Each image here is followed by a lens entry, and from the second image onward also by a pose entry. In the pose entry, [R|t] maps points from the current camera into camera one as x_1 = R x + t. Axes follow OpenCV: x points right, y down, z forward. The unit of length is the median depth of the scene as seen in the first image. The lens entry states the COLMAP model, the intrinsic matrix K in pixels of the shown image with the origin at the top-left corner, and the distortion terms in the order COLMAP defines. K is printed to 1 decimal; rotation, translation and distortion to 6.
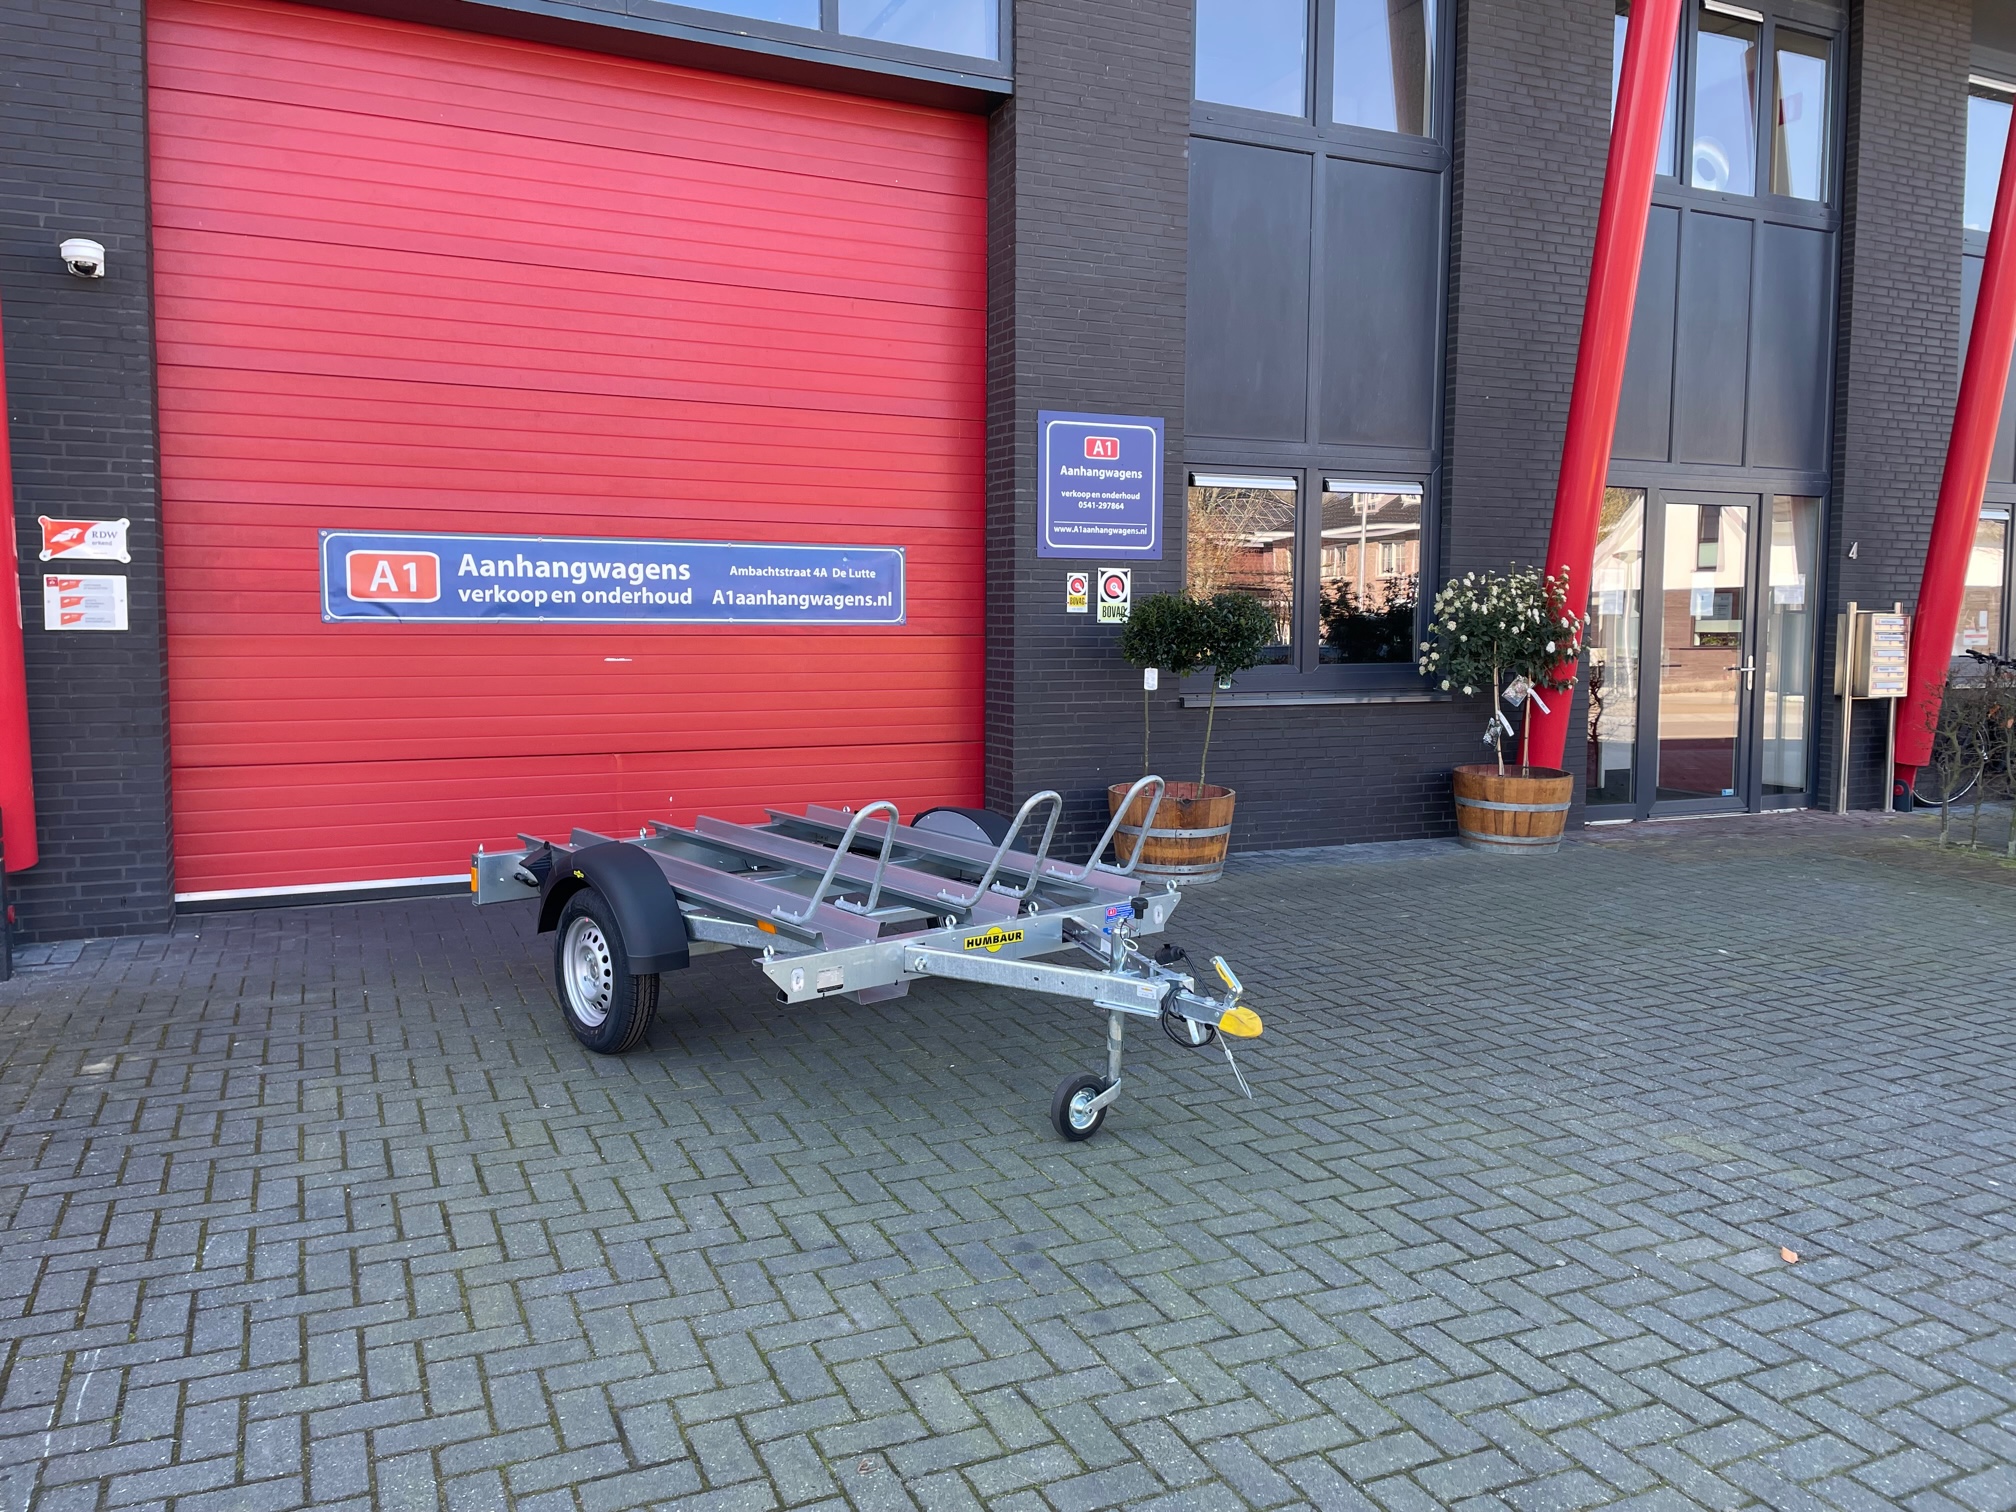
lens RADIAL K [[1519.1, 0, 1007.7], [0, 1519.1, 728.0], [0, 0, 1]] dist [0.086705, -0.108809]
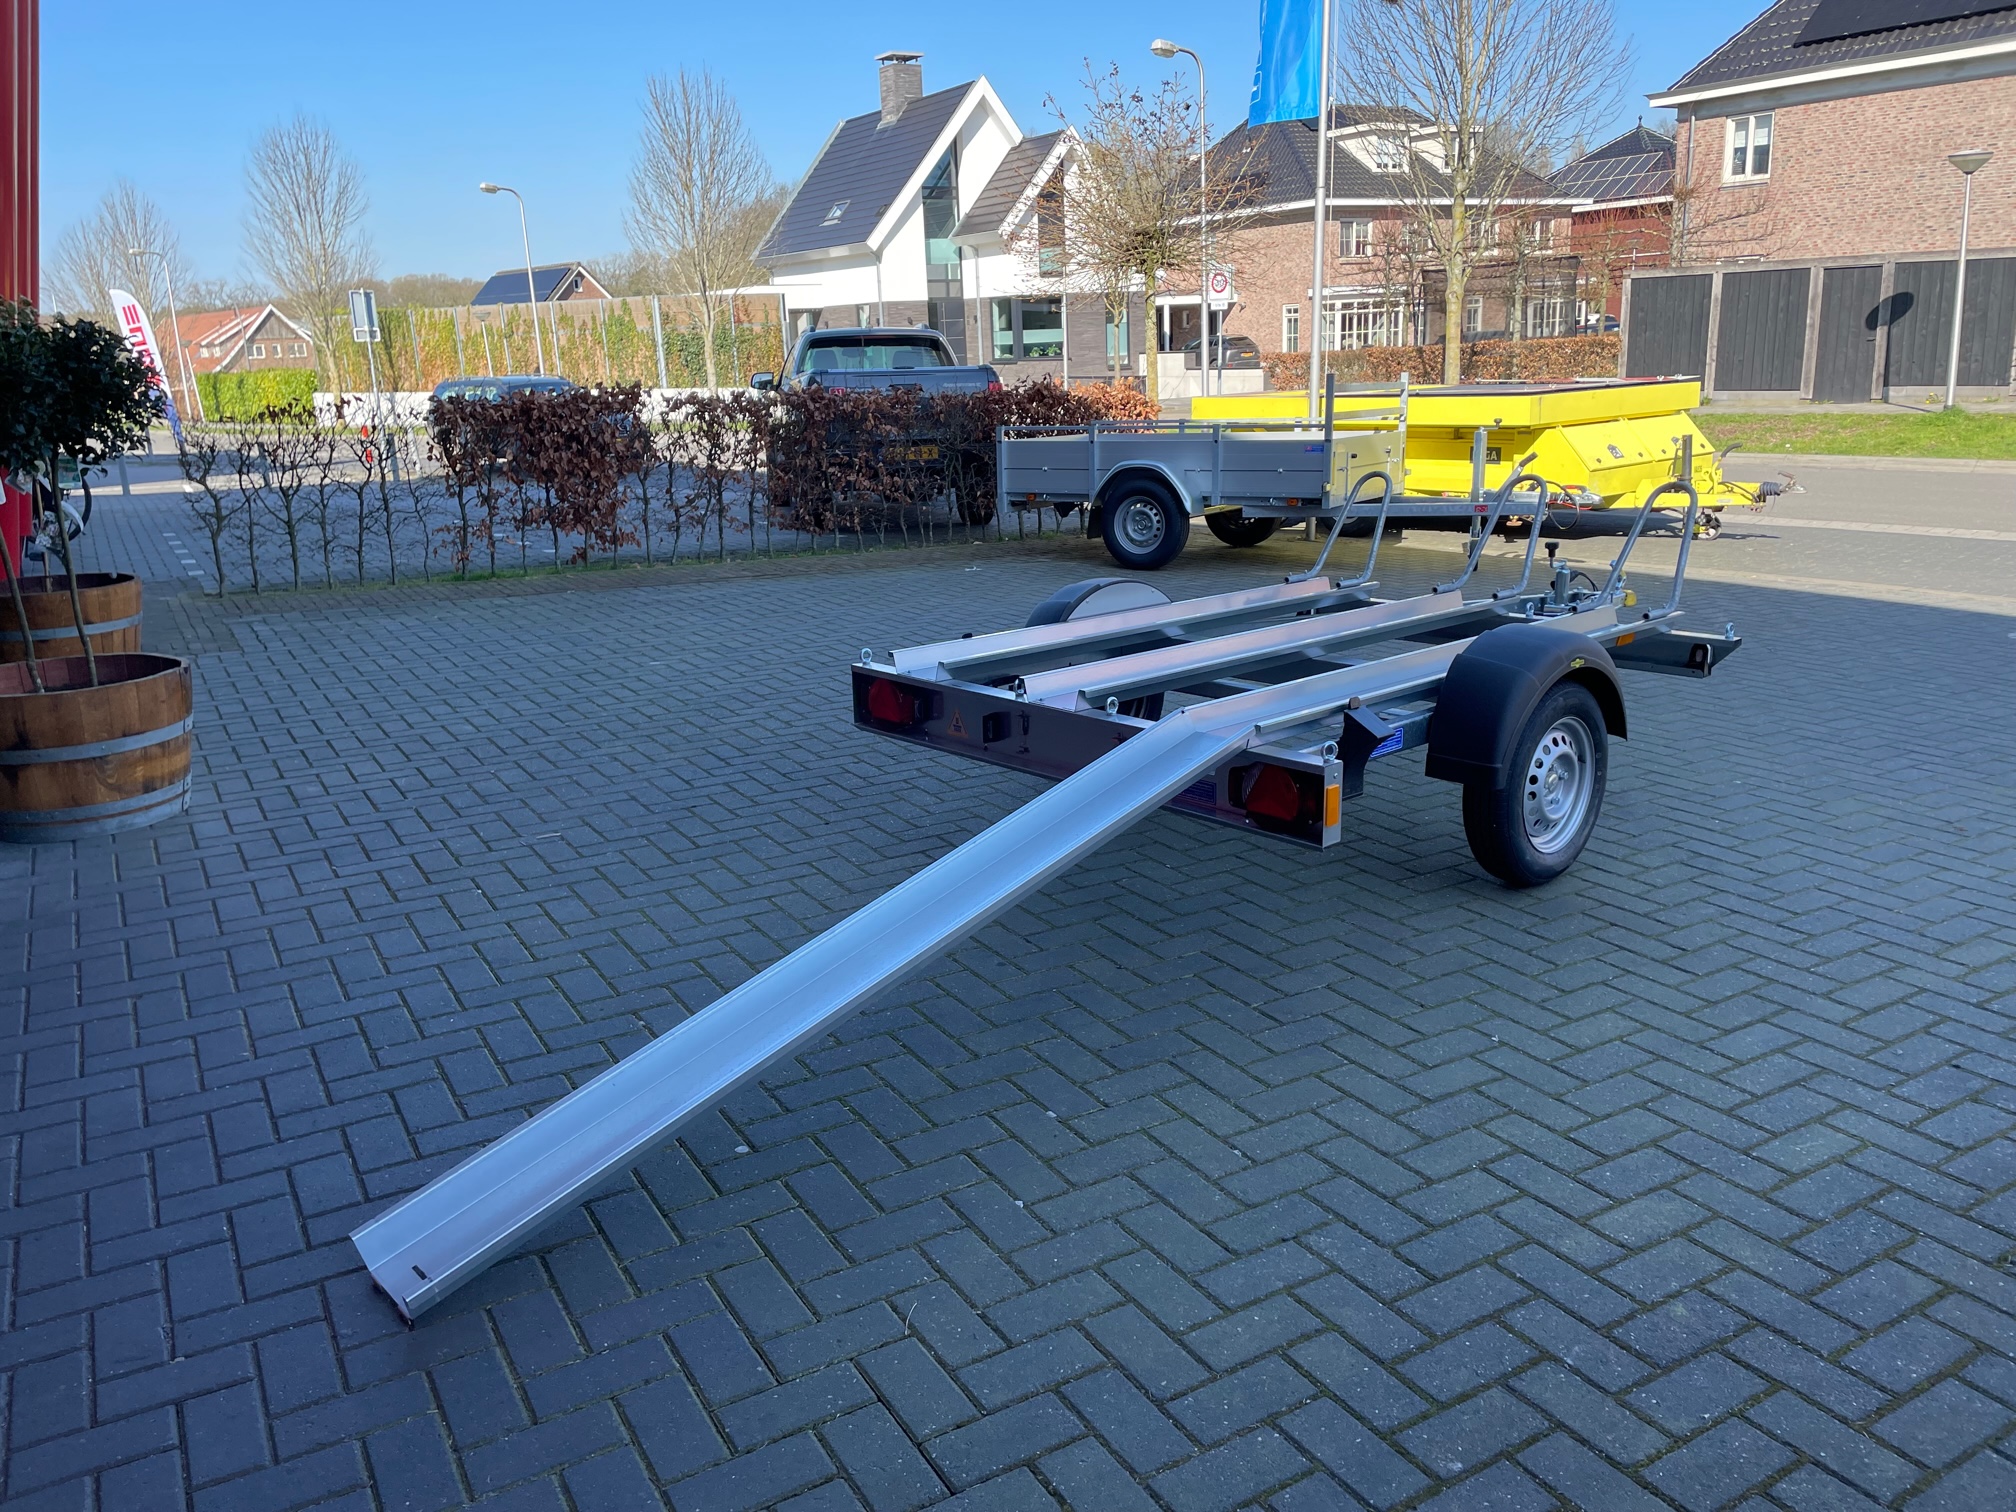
lens RADIAL K [[1519.1, 0, 1020.0], [0, 1519.1, 736.6], [0, 0, 1]] dist [0.086705, -0.108809]
pose [[-0.109547, -0.253476, 0.961119, -0.511162], [0.112485, 0.957565, 0.265360, -0.052257], [-0.987596, 0.137181, -0.076386, 0.700509]]
